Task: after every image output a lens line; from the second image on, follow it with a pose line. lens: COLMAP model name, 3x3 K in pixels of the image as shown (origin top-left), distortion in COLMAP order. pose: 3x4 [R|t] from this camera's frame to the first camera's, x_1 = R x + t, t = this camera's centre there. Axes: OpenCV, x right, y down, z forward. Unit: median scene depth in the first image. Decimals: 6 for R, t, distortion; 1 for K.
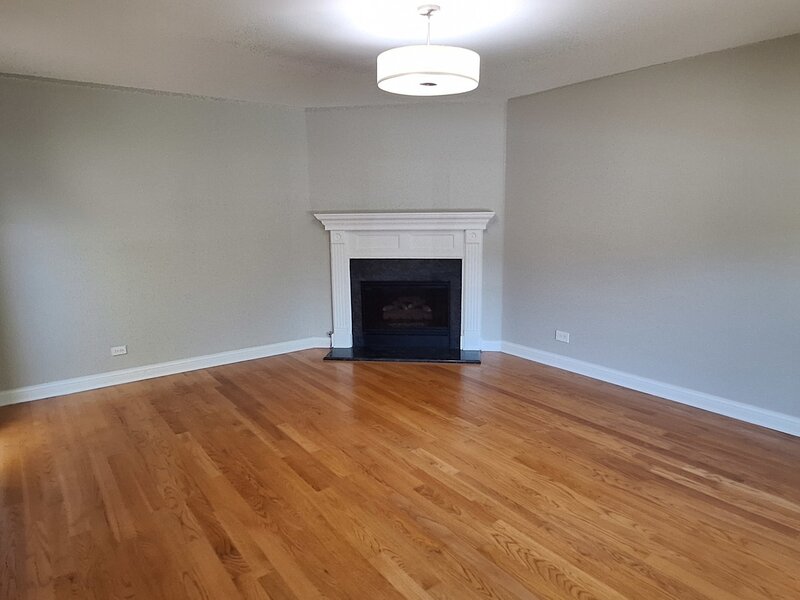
lens RADIAL K [[516.4, 0, 400.0], [0, 516.4, 300.0], [0, 0, 1]] dist [-0.022034, 0.020208]
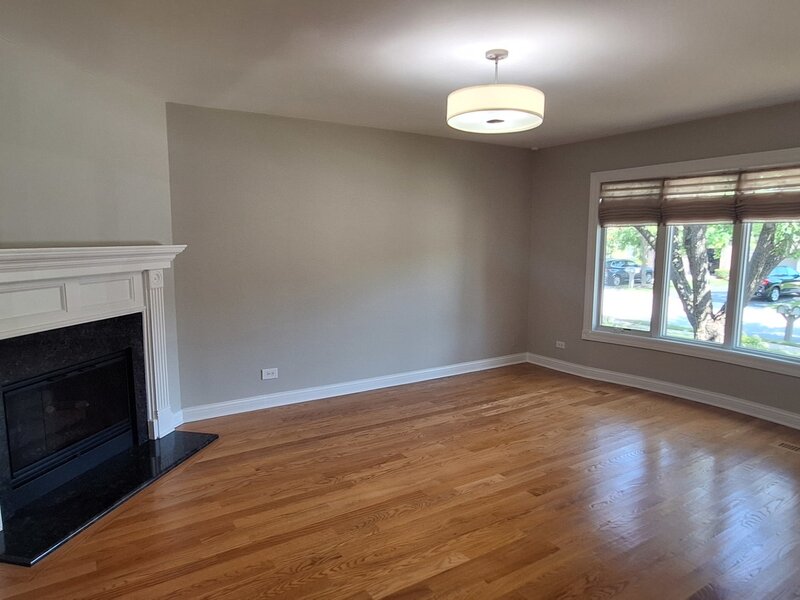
lens RADIAL K [[516.4, 0, 400.0], [0, 516.4, 300.0], [0, 0, 1]] dist [-0.022034, 0.020208]
pose [[0.074813, -0.107494, 0.991387, -0.734744], [0.176642, 0.979880, 0.092916, -0.134256], [-0.981428, 0.168169, 0.092296, 0.801676]]
